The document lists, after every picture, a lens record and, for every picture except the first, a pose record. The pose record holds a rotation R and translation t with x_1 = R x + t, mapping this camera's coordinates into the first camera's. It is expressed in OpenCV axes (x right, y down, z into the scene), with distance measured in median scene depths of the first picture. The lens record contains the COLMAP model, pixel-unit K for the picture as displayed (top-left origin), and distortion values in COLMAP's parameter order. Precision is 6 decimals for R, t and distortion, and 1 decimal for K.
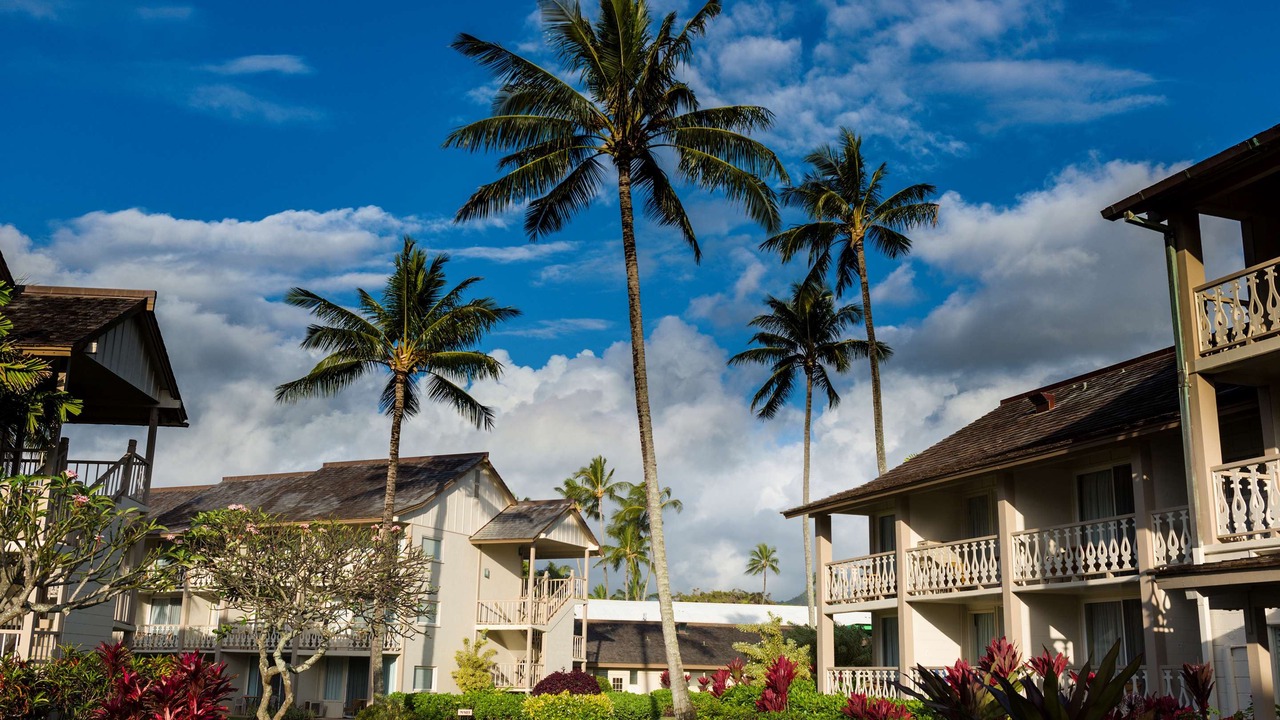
lens RADIAL K [[1243.8, 0, 634.7], [0, 1243.8, 362.5], [0, 0, 1]] dist [0.008730, -0.005738]
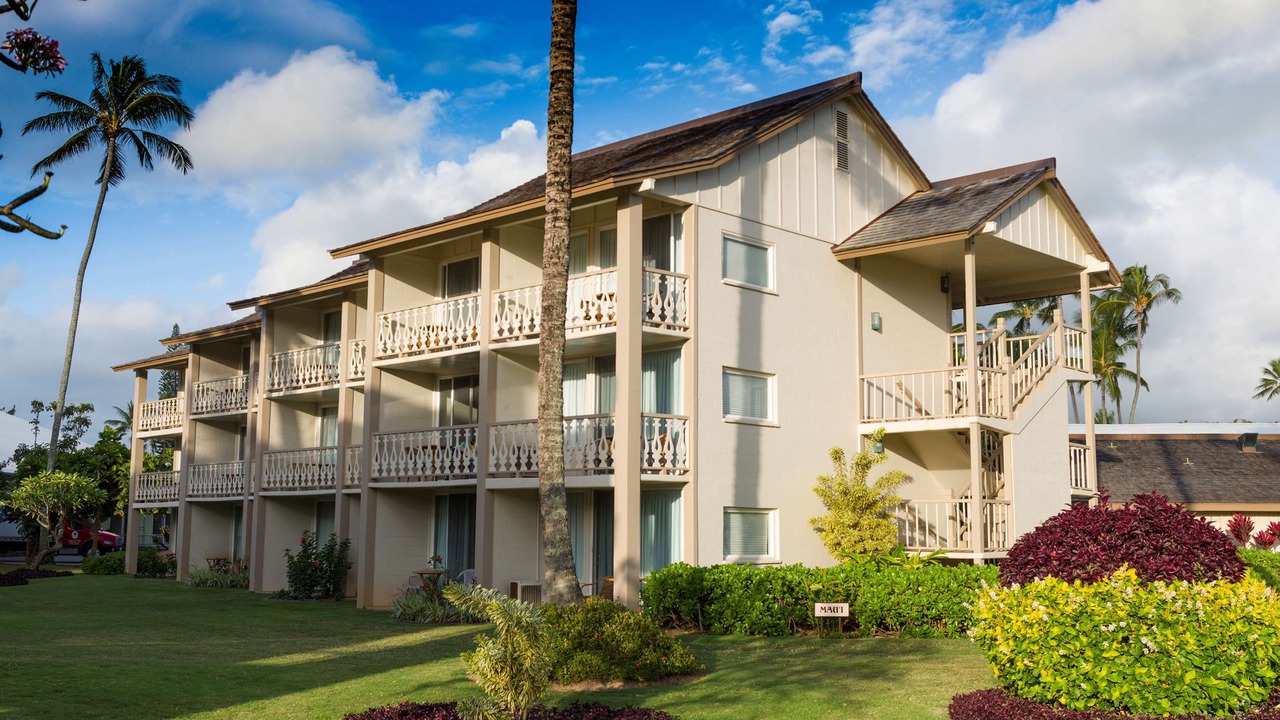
lens RADIAL K [[1243.8, 0, 634.7], [0, 1243.8, 362.5], [0, 0, 1]] dist [0.008730, -0.005738]
pose [[0.940481, -0.057509, -0.334946, -0.046565], [0.094519, 0.990956, 0.095253, 0.133974], [0.326438, -0.121243, 0.937410, 0.524937]]
